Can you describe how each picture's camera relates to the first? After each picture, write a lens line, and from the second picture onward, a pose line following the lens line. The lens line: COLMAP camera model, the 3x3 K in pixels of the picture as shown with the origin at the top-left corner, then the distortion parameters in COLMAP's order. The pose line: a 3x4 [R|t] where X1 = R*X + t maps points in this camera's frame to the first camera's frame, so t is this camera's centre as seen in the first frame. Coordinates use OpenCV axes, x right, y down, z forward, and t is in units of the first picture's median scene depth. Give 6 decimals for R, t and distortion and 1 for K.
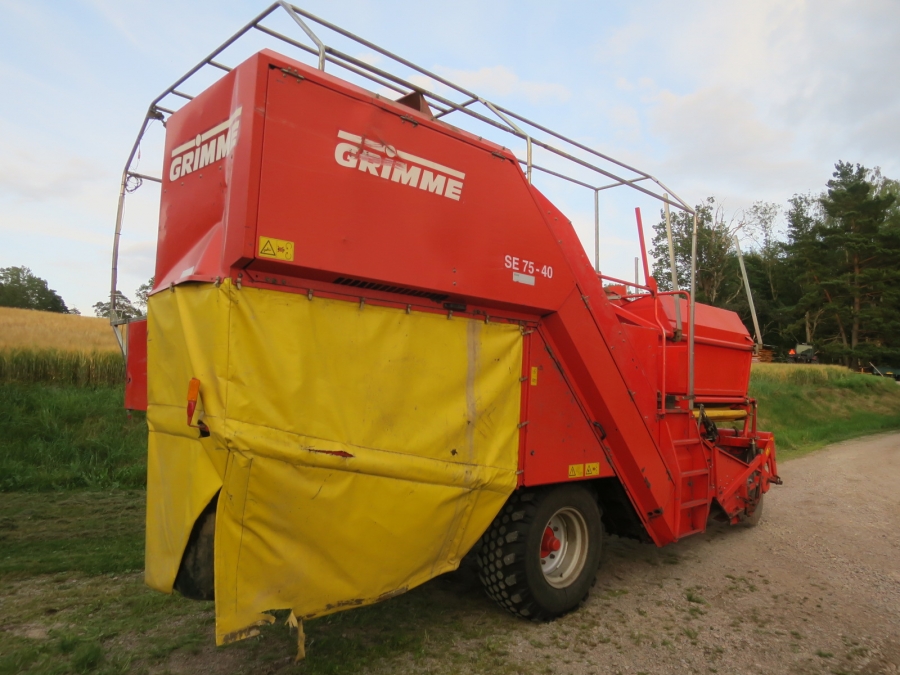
lens RADIAL K [[640.4, 0, 448.0], [0, 640.4, 338.0], [0, 0, 1]] dist [-0.051102, 0.003547]
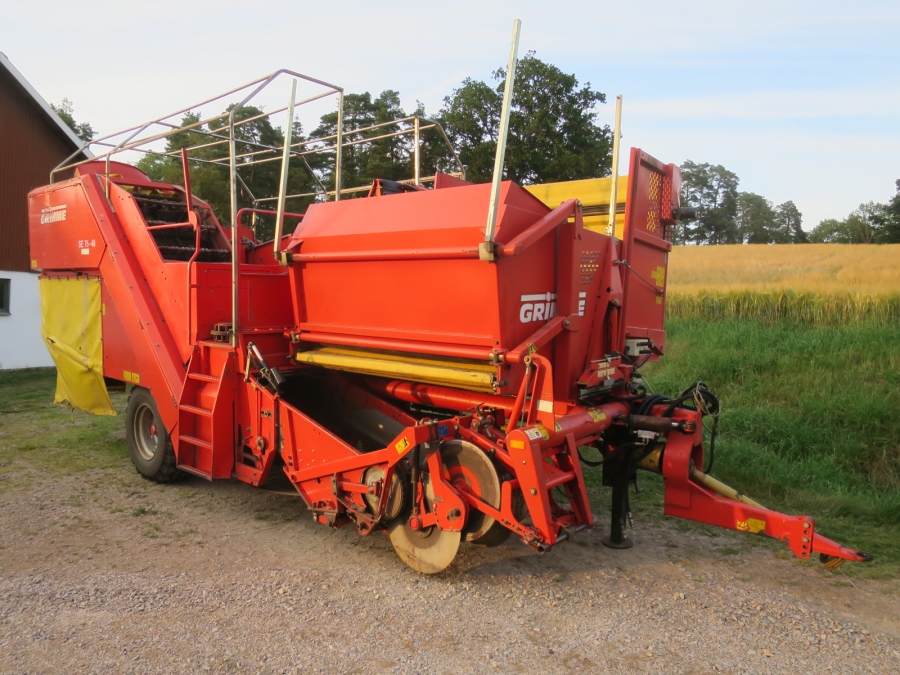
lens RADIAL K [[640.4, 0, 448.0], [0, 640.4, 338.0], [0, 0, 1]] dist [-0.051102, 0.003547]
pose [[0.109714, 0.039487, -0.993179, 1.790158], [0.061792, 0.997007, 0.046465, 0.110505], [0.992041, -0.066468, 0.106945, 1.676191]]
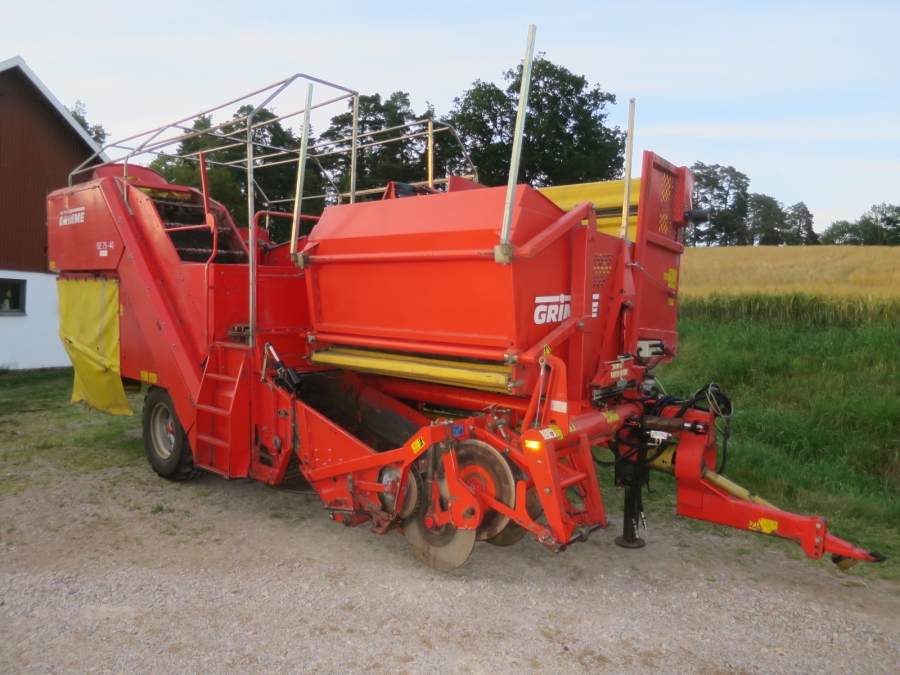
lens RADIAL K [[640.4, 0, 448.0], [0, 640.4, 338.0], [0, 0, 1]] dist [-0.051102, 0.003547]
pose [[0.096157, 0.038324, -0.994628, 1.802813], [0.060172, 0.997207, 0.044240, 0.108859], [0.993546, -0.064103, 0.093583, 1.664253]]
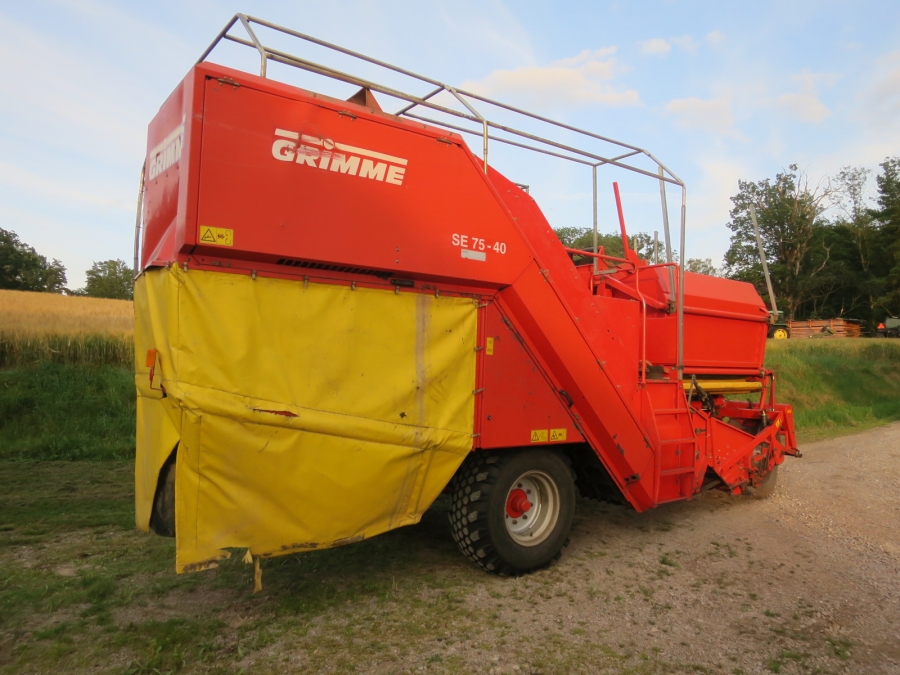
lens RADIAL K [[640.4, 0, 448.0], [0, 640.4, 338.0], [0, 0, 1]] dist [-0.051102, 0.003547]
pose [[0.992439, -0.016111, -0.121673, 0.195282], [0.019603, 0.999428, 0.027554, 0.015135], [0.121160, -0.029731, 0.992188, -0.069355]]
